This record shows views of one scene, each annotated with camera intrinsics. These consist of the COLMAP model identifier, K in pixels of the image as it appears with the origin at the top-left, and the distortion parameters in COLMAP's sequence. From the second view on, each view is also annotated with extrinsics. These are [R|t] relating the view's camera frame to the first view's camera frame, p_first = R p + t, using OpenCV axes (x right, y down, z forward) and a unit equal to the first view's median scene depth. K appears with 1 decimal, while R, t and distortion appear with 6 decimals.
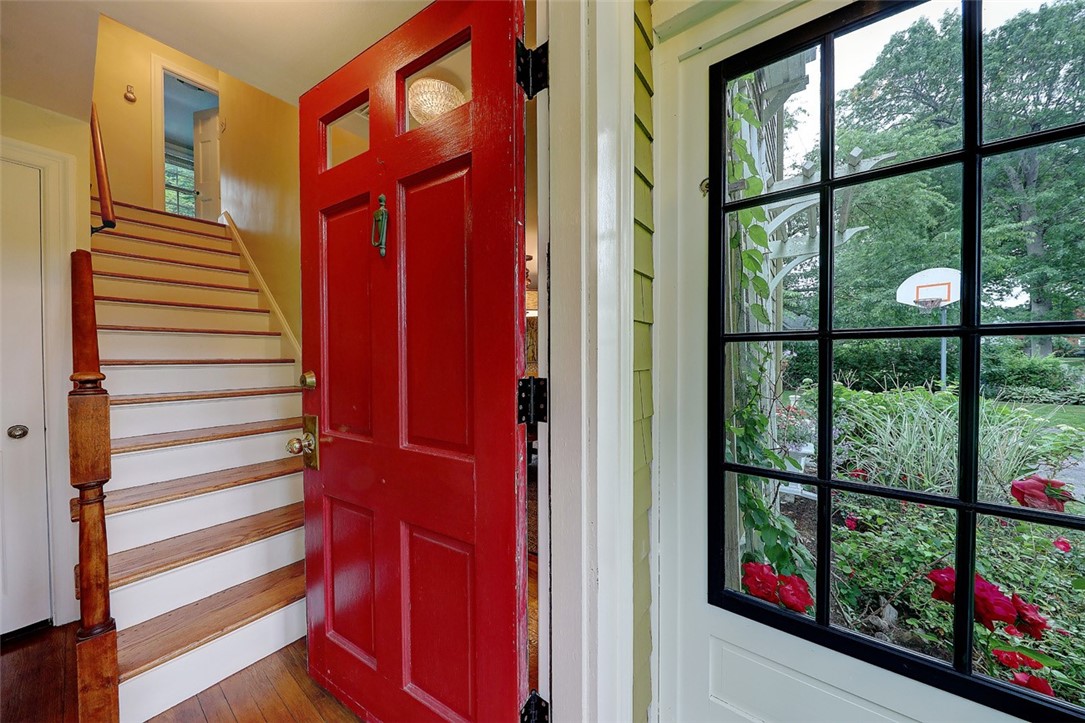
lens RADIAL K [[362.4, 0, 545.1], [0, 362.4, 362.0], [0, 0, 1]] dist [-0.005923, -0.000165]
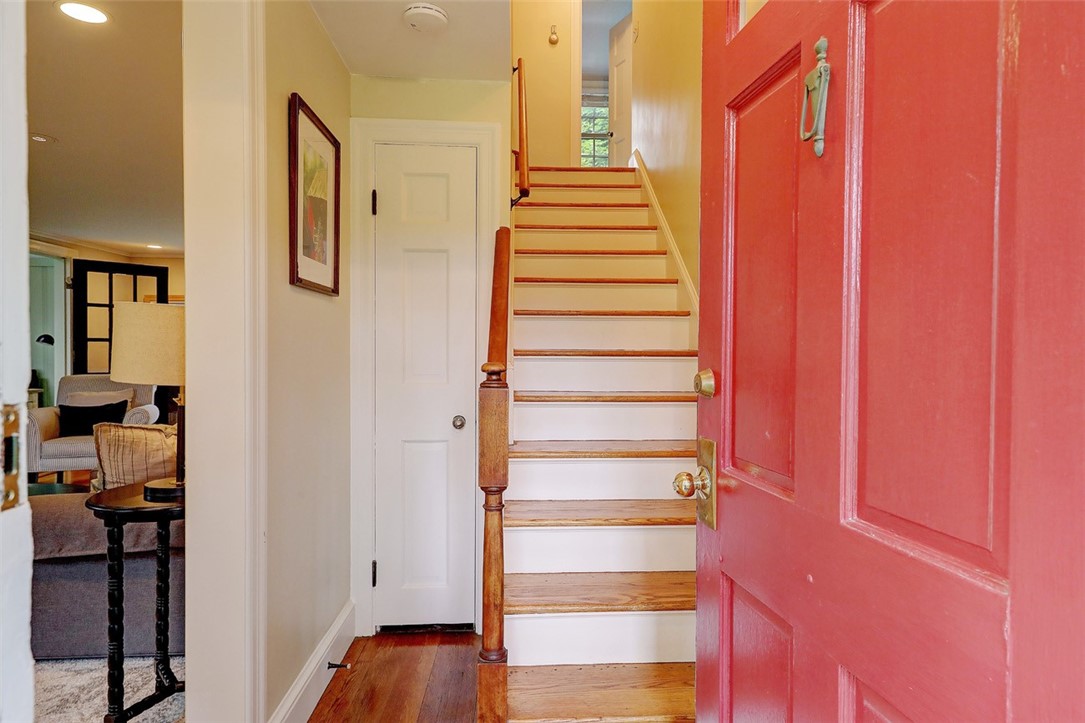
lens RADIAL K [[628.1, 0, 562.1], [0, 628.1, 363.6], [0, 0, 1]] dist [0.026018, -0.021959]
pose [[0.642873, 0.022444, -0.765644, 0.021966], [-0.016819, 0.999743, 0.015184, 0.003882], [0.765788, 0.003116, 0.643086, 0.106120]]
